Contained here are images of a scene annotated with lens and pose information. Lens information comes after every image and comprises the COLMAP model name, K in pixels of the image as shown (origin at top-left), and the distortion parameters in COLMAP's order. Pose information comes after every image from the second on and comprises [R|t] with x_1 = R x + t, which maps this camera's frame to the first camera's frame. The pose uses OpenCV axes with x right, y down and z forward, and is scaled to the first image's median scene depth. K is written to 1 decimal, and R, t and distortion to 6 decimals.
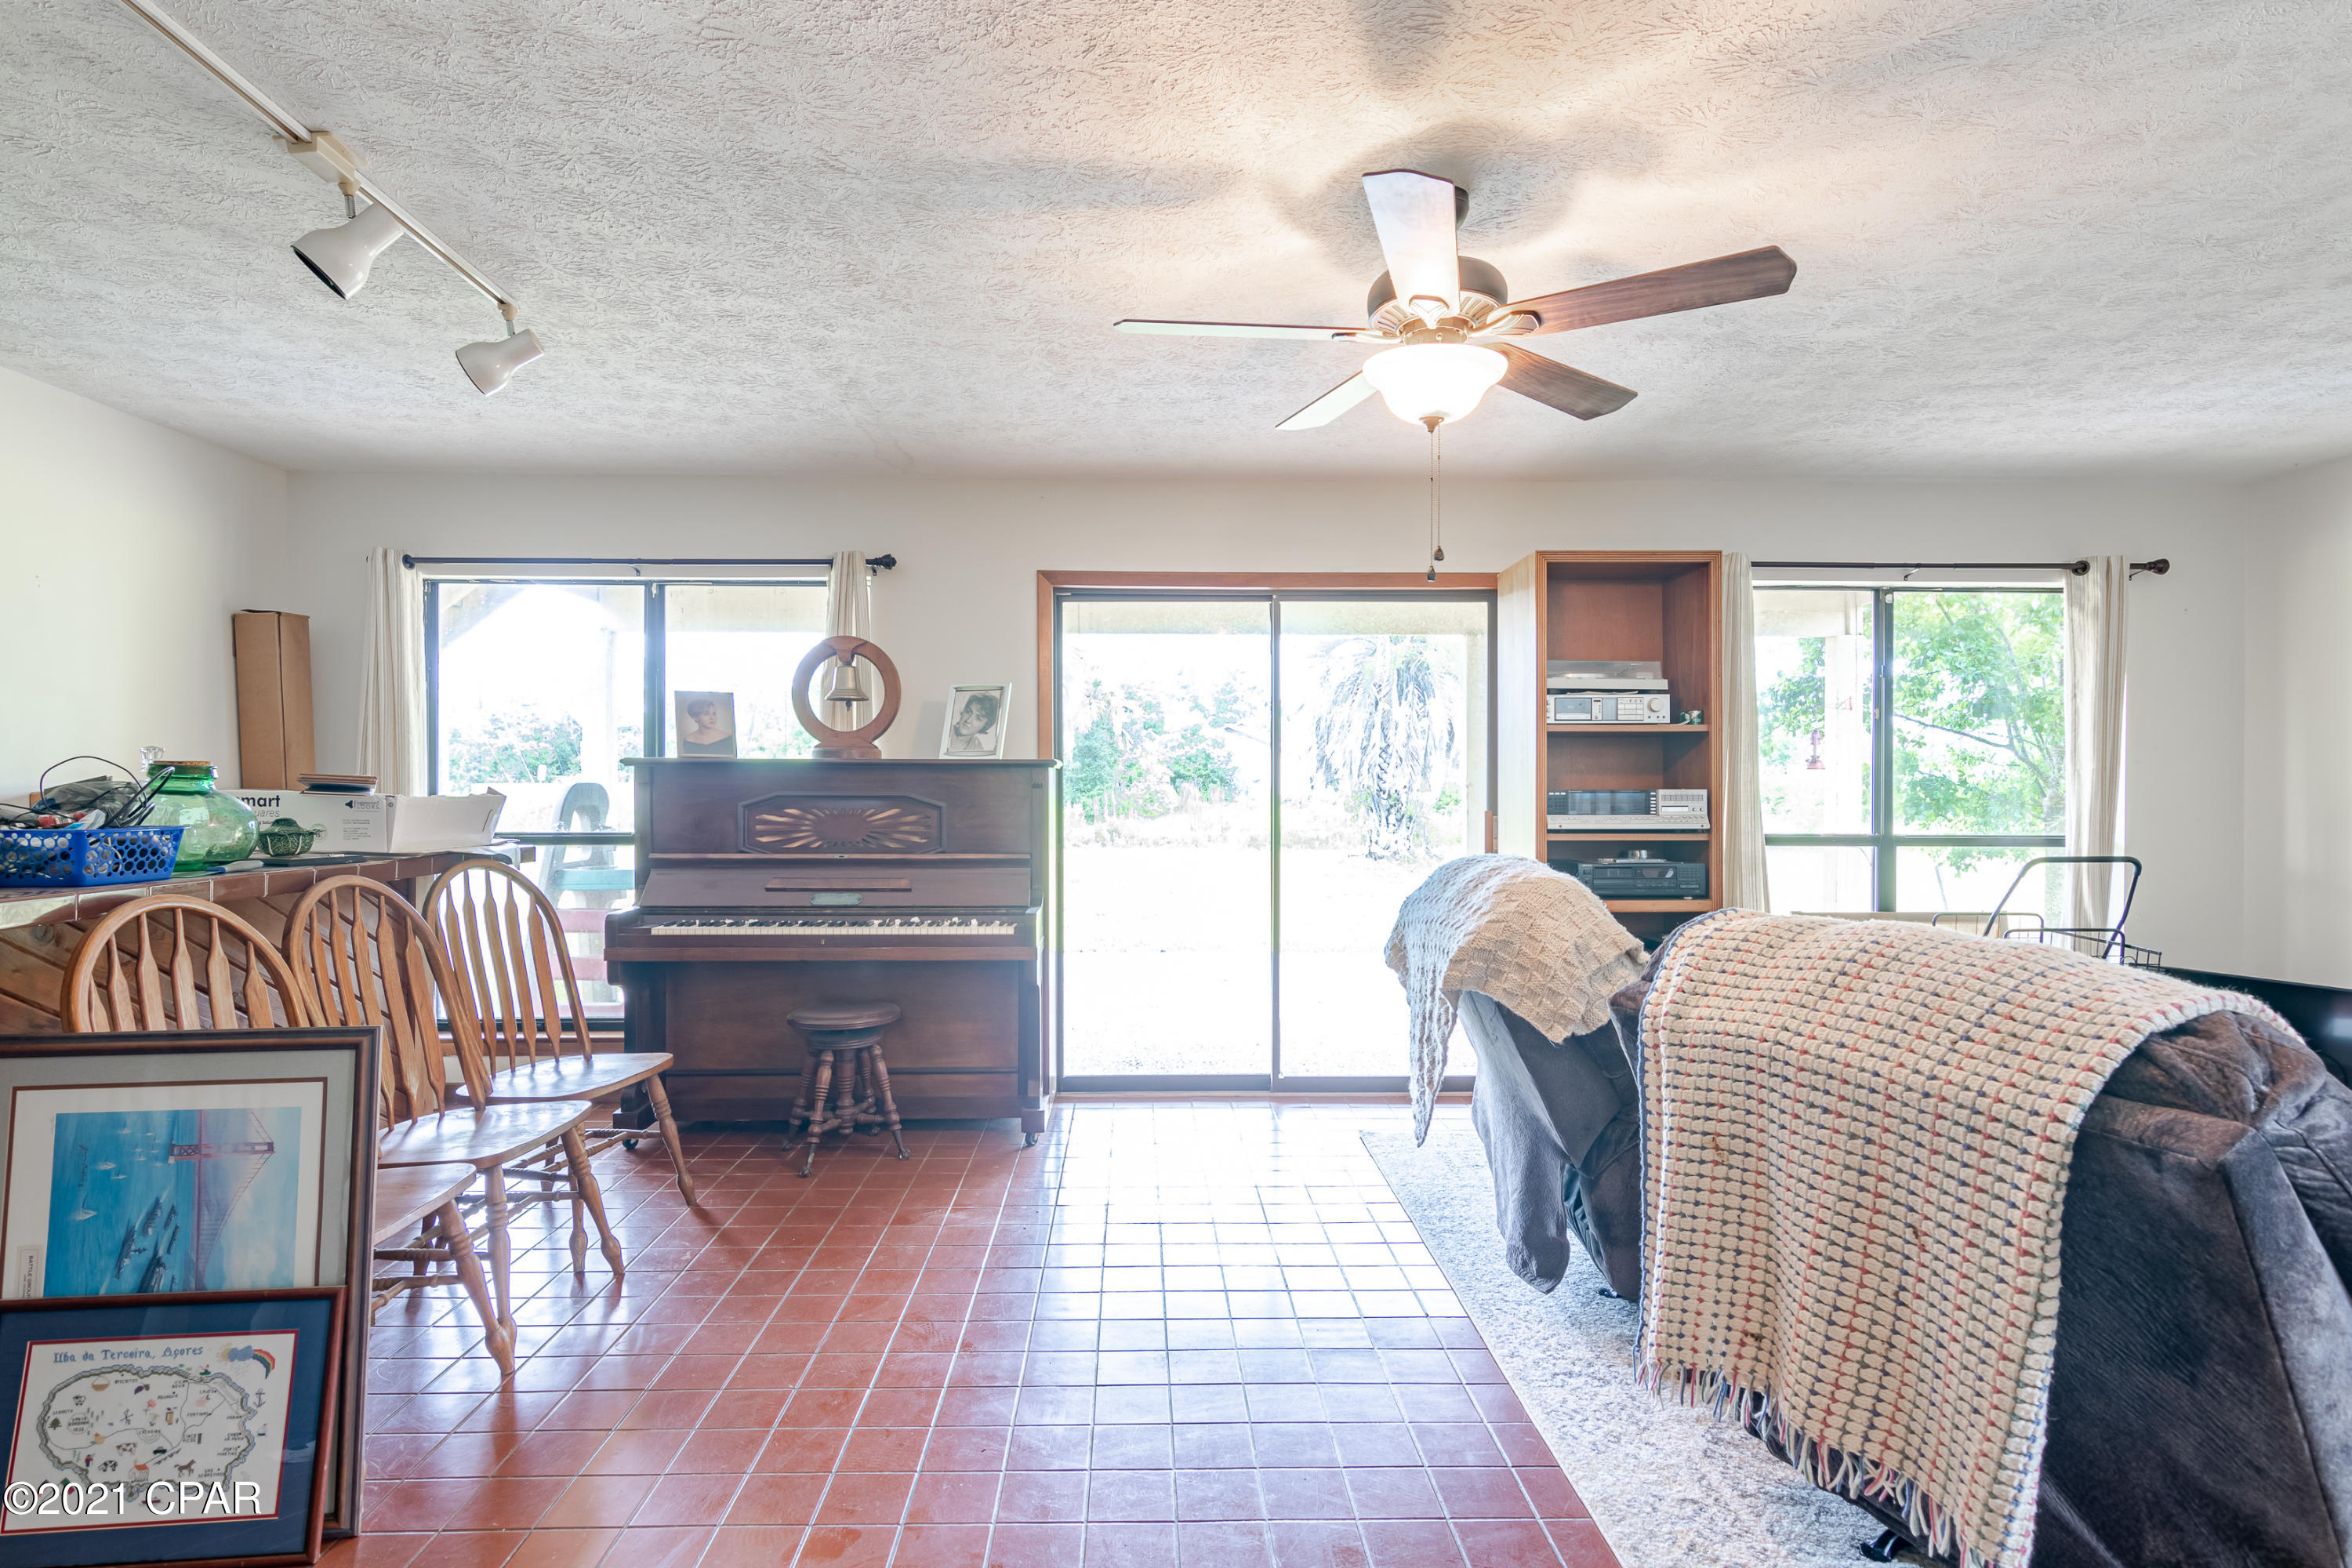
lens RADIAL K [[1203.9, 0, 1160.4], [0, 1203.9, 788.8], [0, 0, 1]] dist [-0.000629, 0.001313]
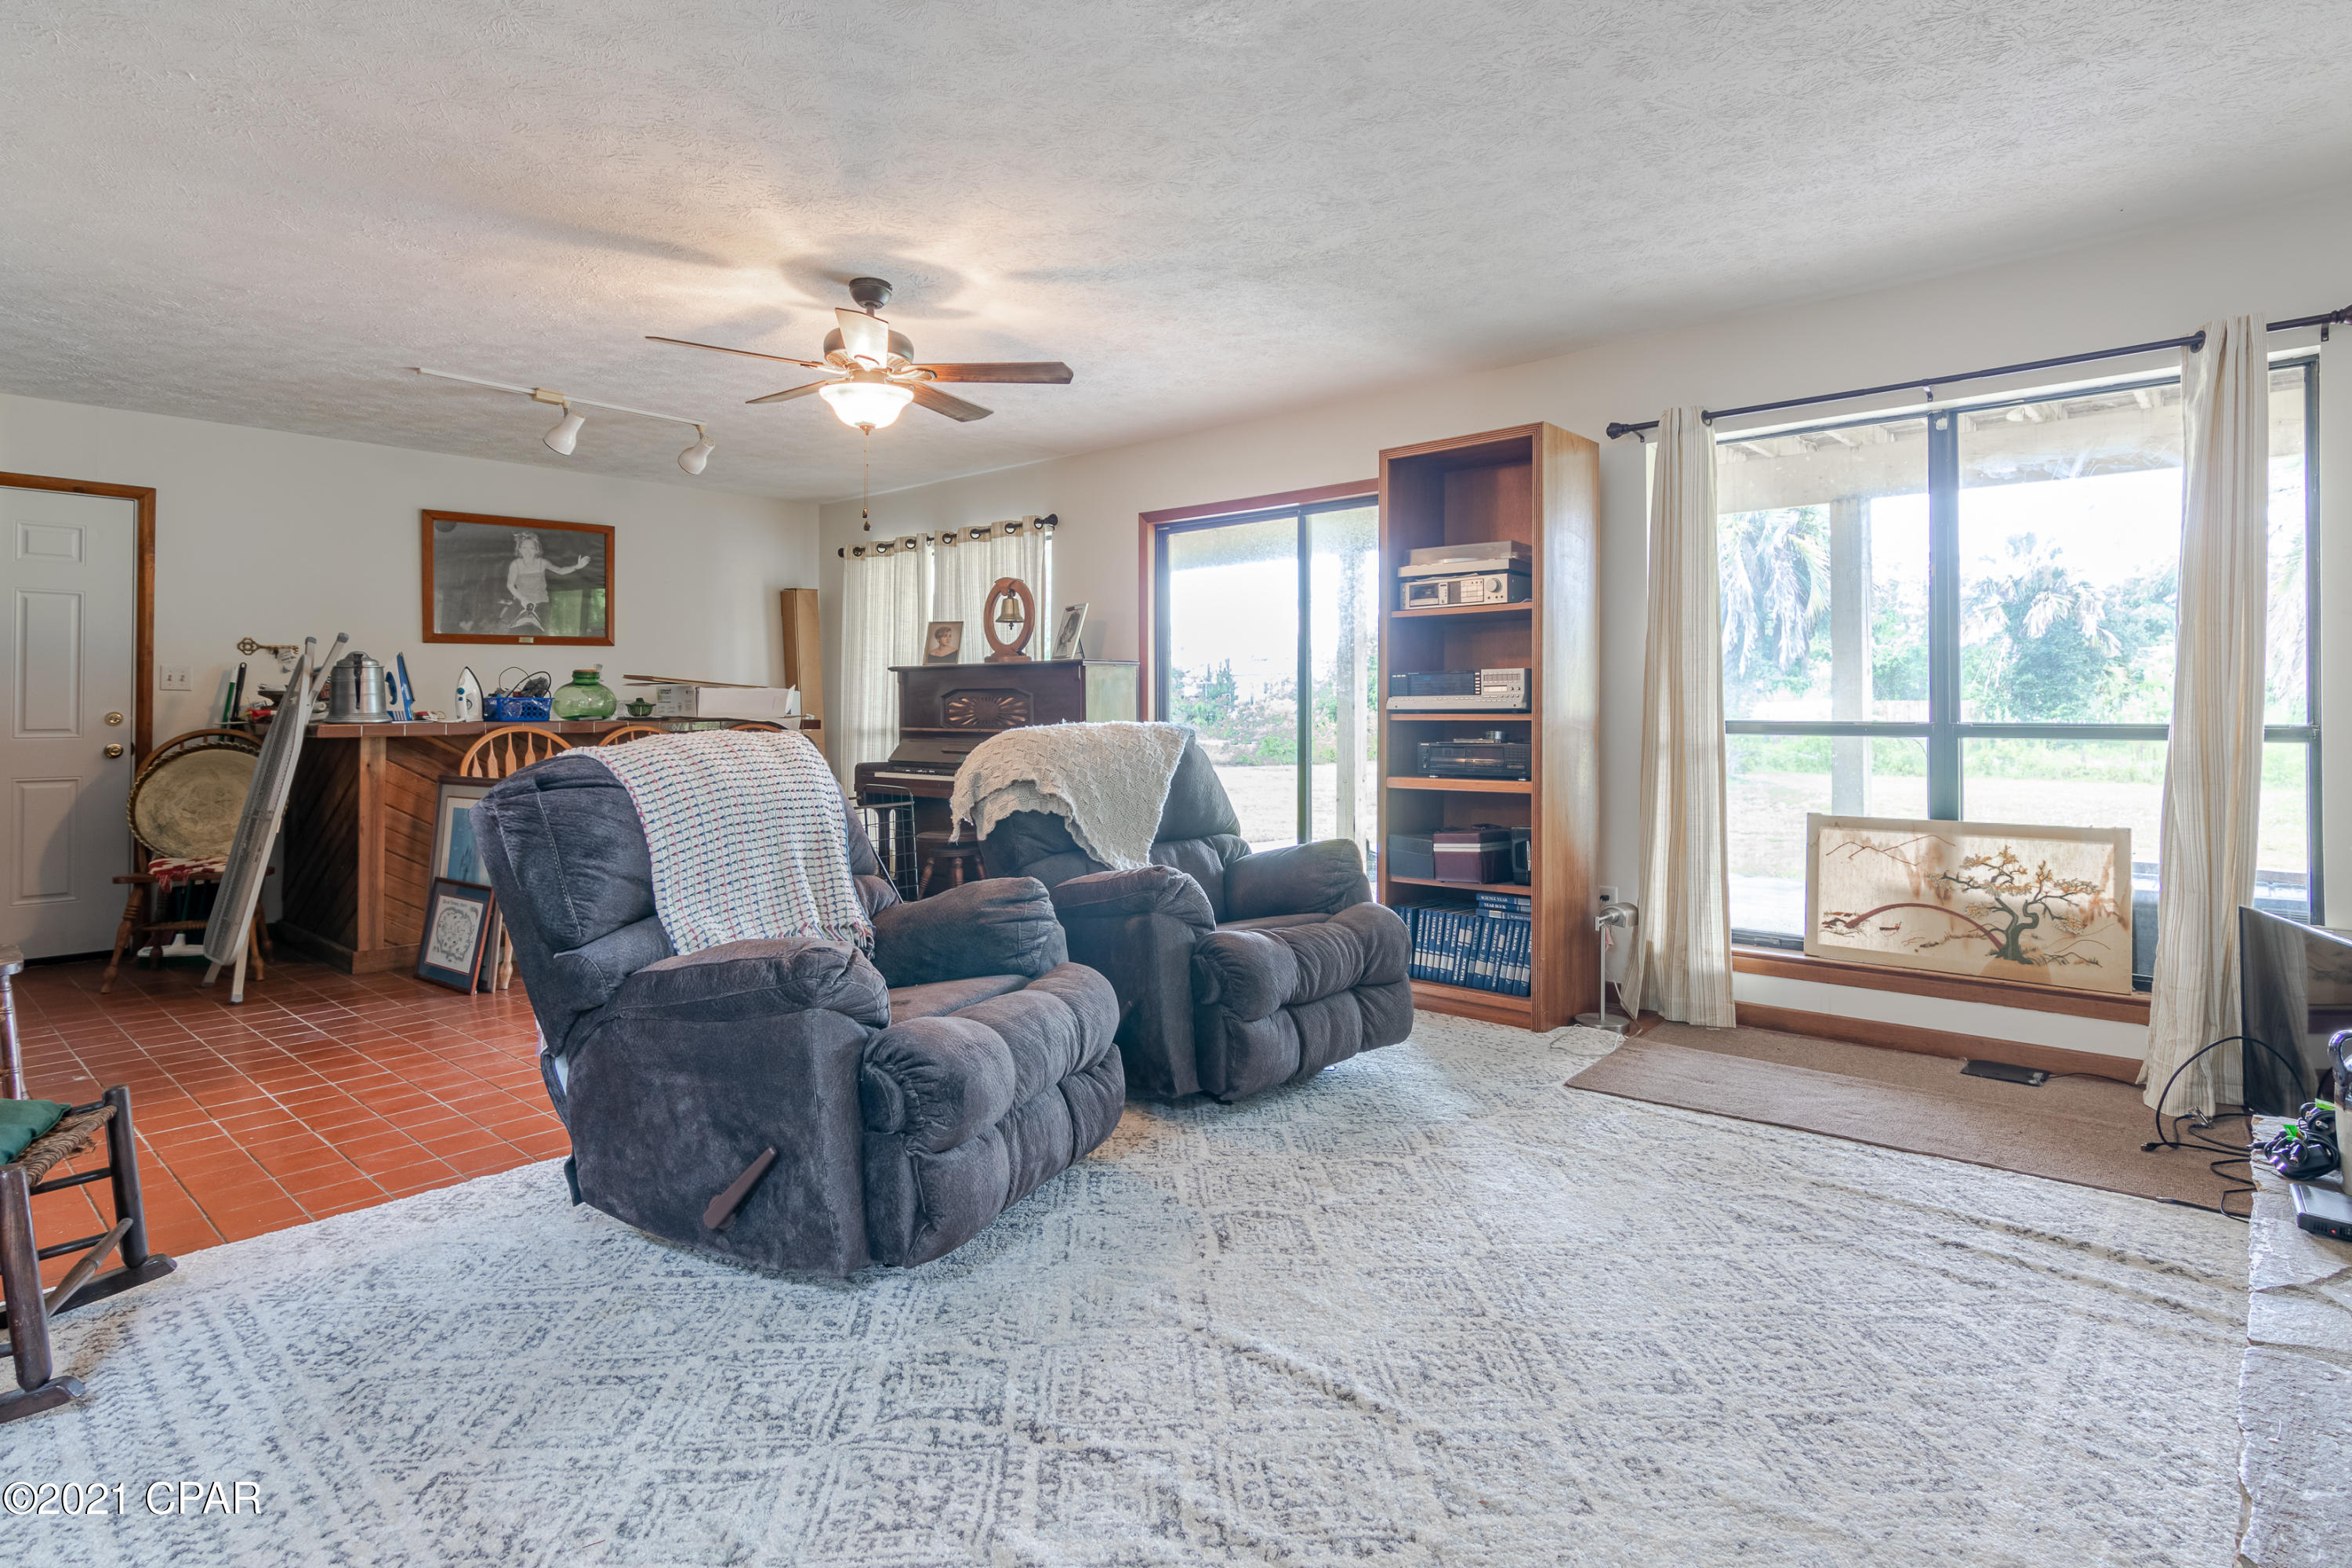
lens RADIAL K [[1259.1, 0, 1174.7], [0, 1259.1, 697.6], [0, 0, 1]] dist [-0.001894, 0.000009]
pose [[0.725047, -0.010881, -0.688613, 1.460190], [0.001697, 0.999900, -0.014013, 0.058446], [0.688697, 0.008992, 0.724993, 0.095614]]
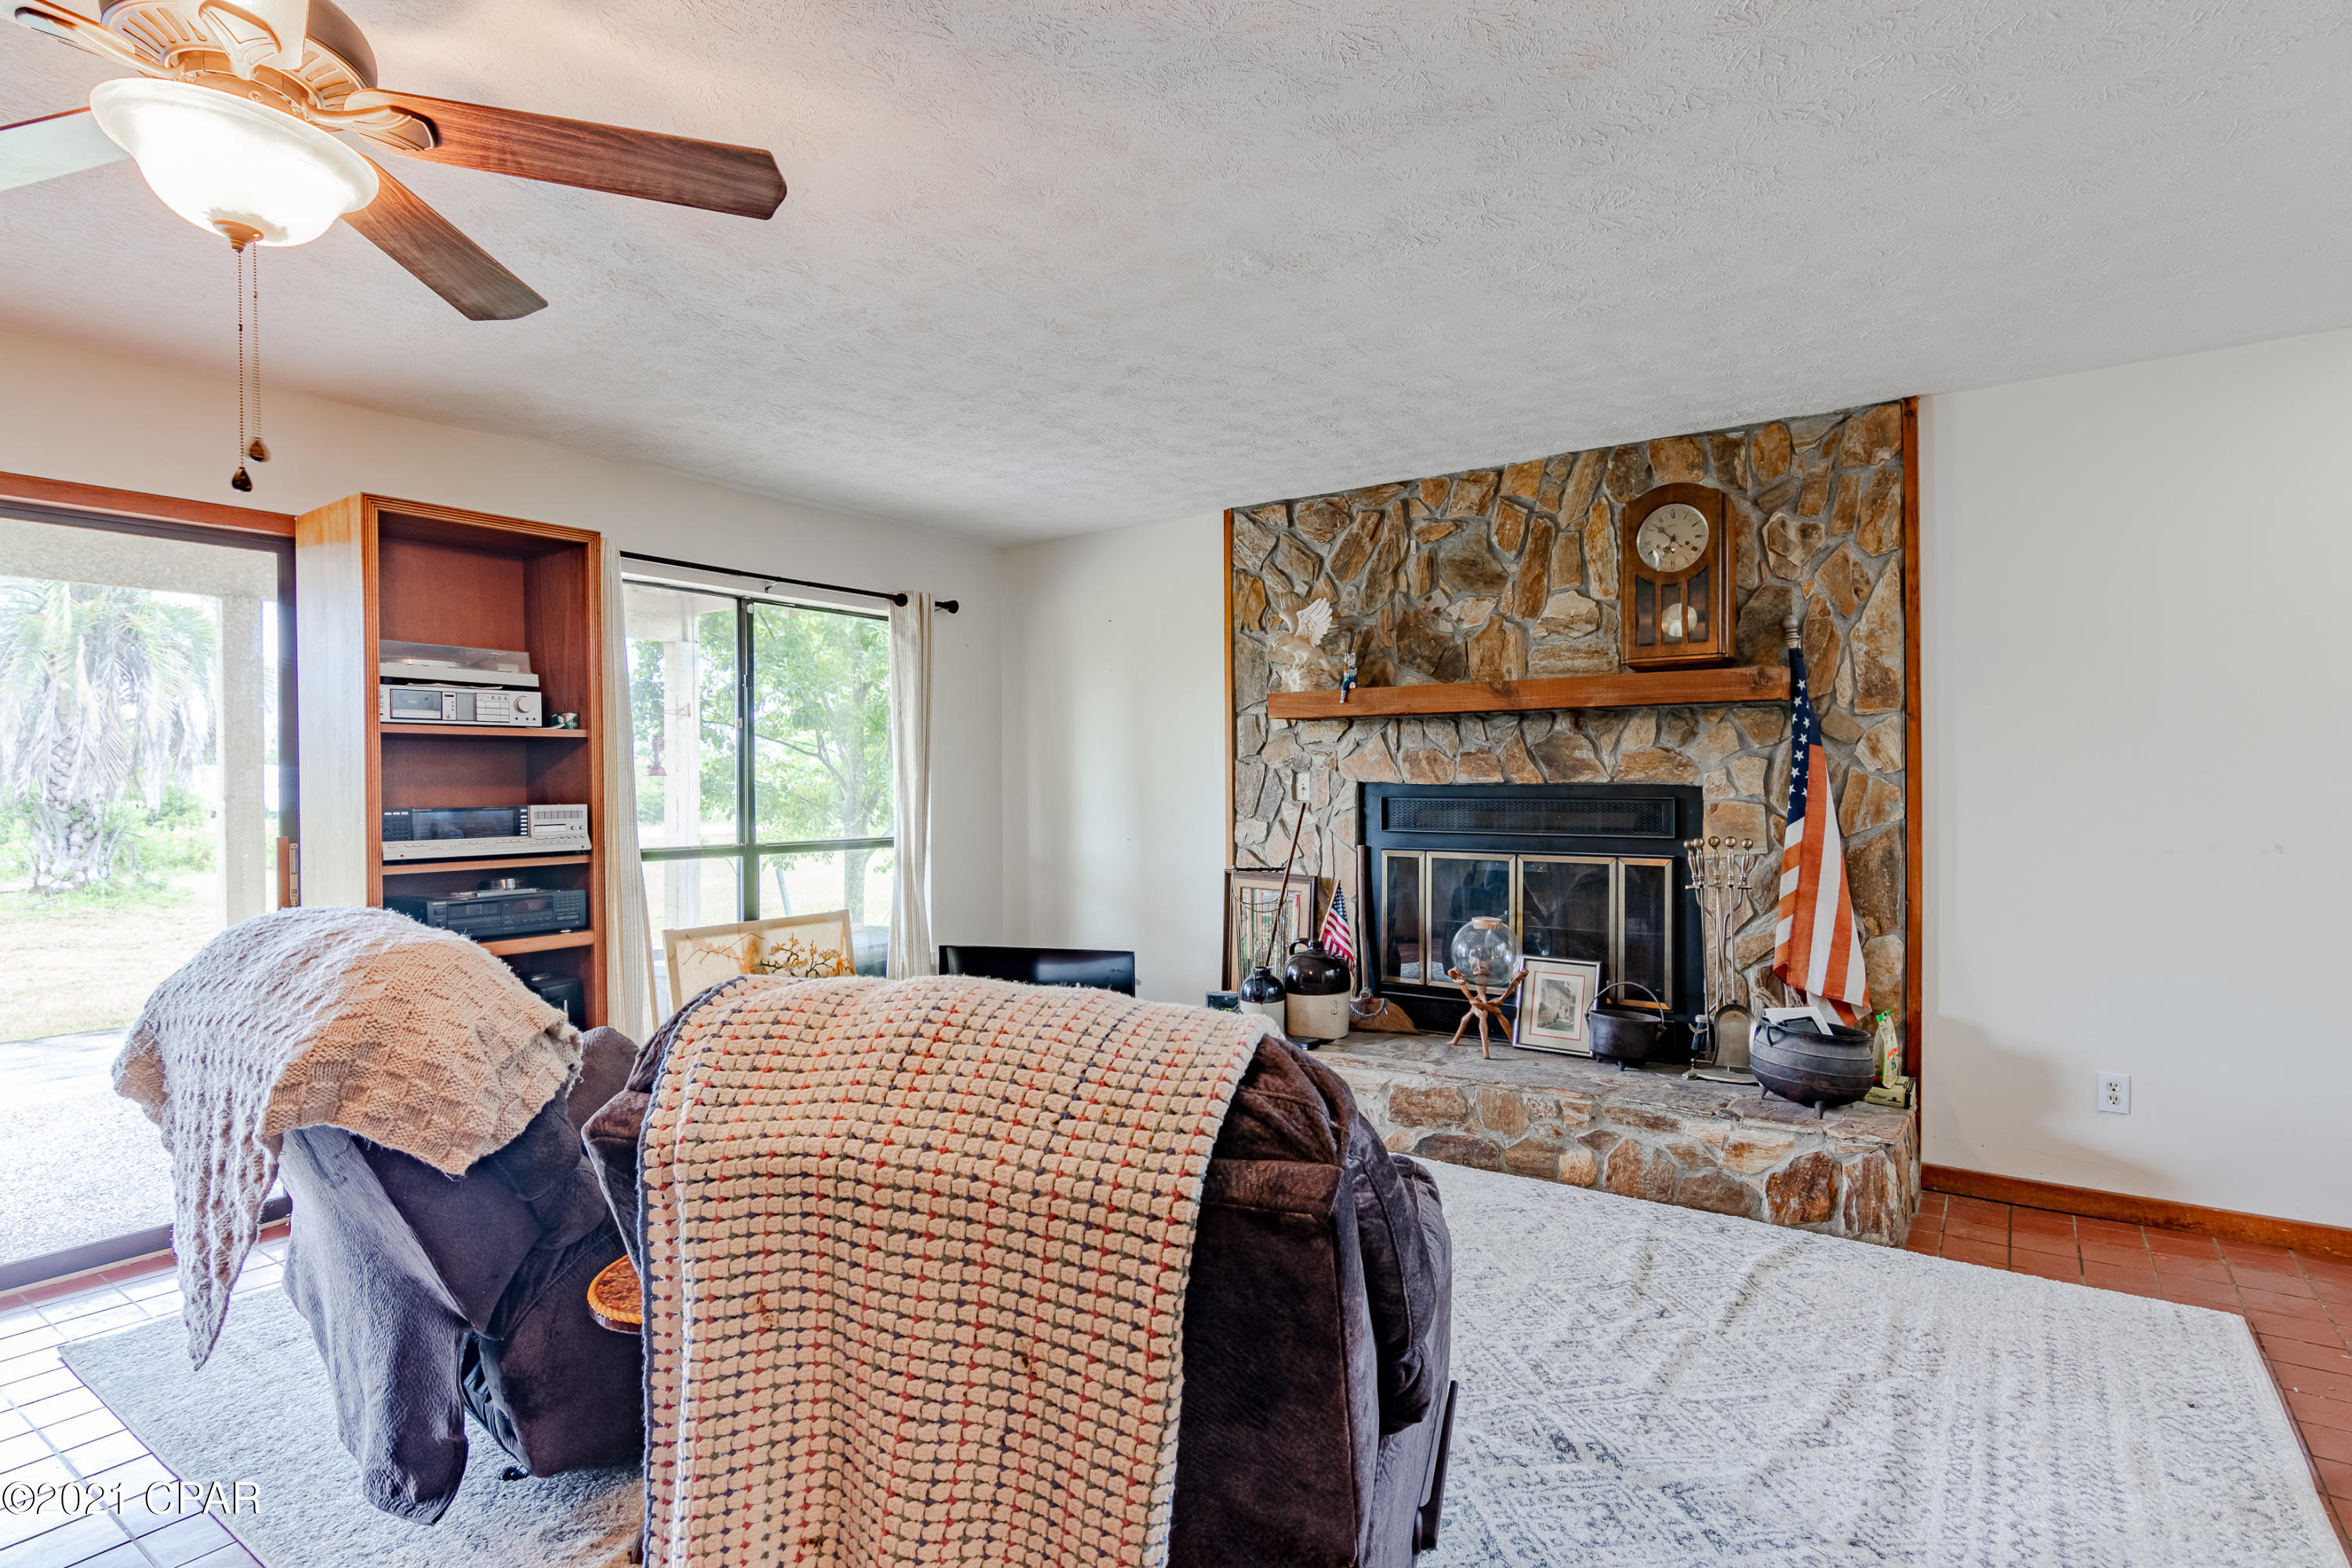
lens RADIAL K [[1203.9, 0, 1160.4], [0, 1203.9, 788.8], [0, 0, 1]] dist [-0.000629, 0.001313]
pose [[0.599431, -0.009991, 0.800364, 0.010392], [0.010105, 0.999937, 0.004914, -0.016714], [-0.800363, 0.005142, 0.599494, 0.227746]]
